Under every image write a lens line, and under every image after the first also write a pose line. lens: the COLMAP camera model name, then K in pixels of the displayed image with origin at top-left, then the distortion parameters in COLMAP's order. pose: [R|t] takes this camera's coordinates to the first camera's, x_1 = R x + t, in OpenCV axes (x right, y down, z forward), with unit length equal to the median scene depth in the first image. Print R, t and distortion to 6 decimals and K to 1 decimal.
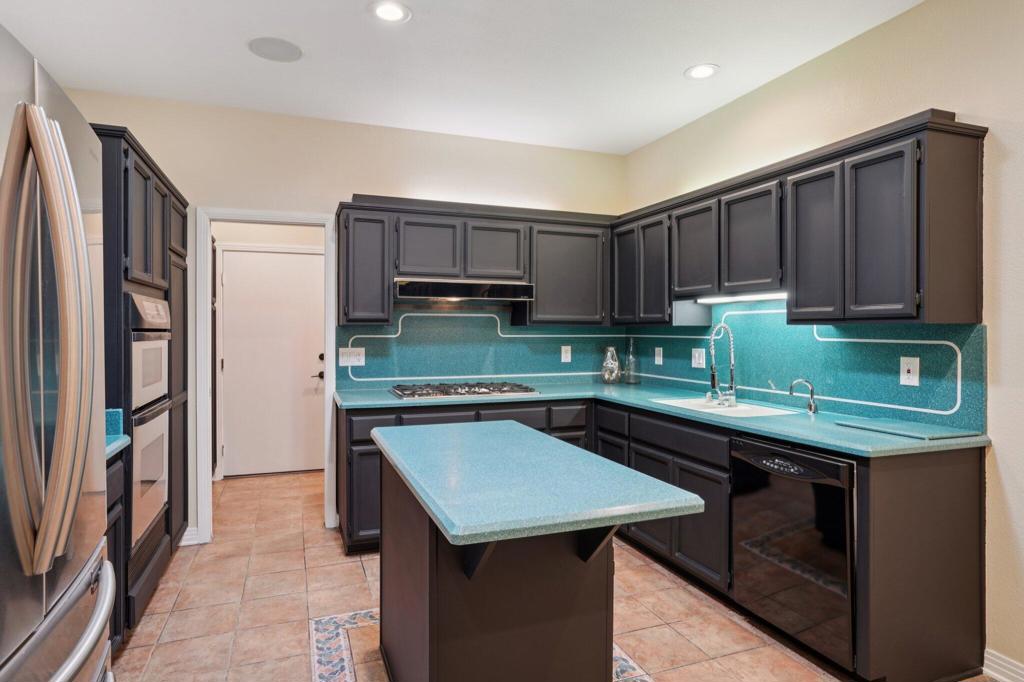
lens RADIAL K [[588.5, 0, 511.6], [0, 588.5, 331.3], [0, 0, 1]] dist [-0.008805, -0.000627]
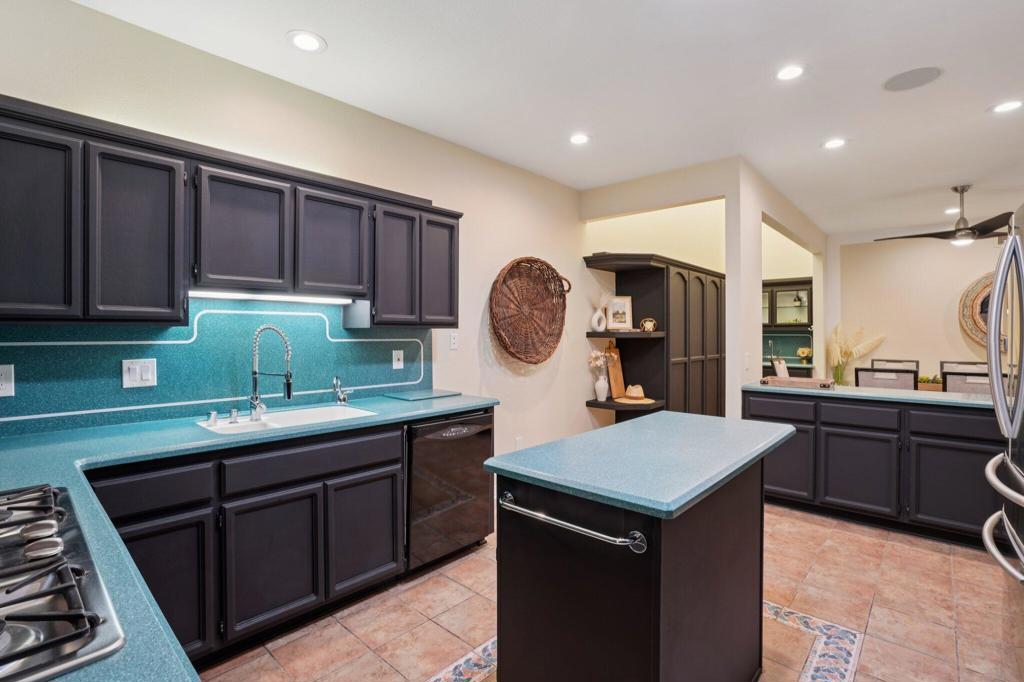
lens RADIAL K [[472.7, 0, 490.8], [0, 472.7, 333.6], [0, 0, 1]] dist [-0.042121, 0.008007]
pose [[-0.427309, -0.000996, 0.904105, -0.425674], [0.002058, 0.999996, 0.002075, -0.001108], [-0.904103, 0.002747, -0.427305, 1.040958]]
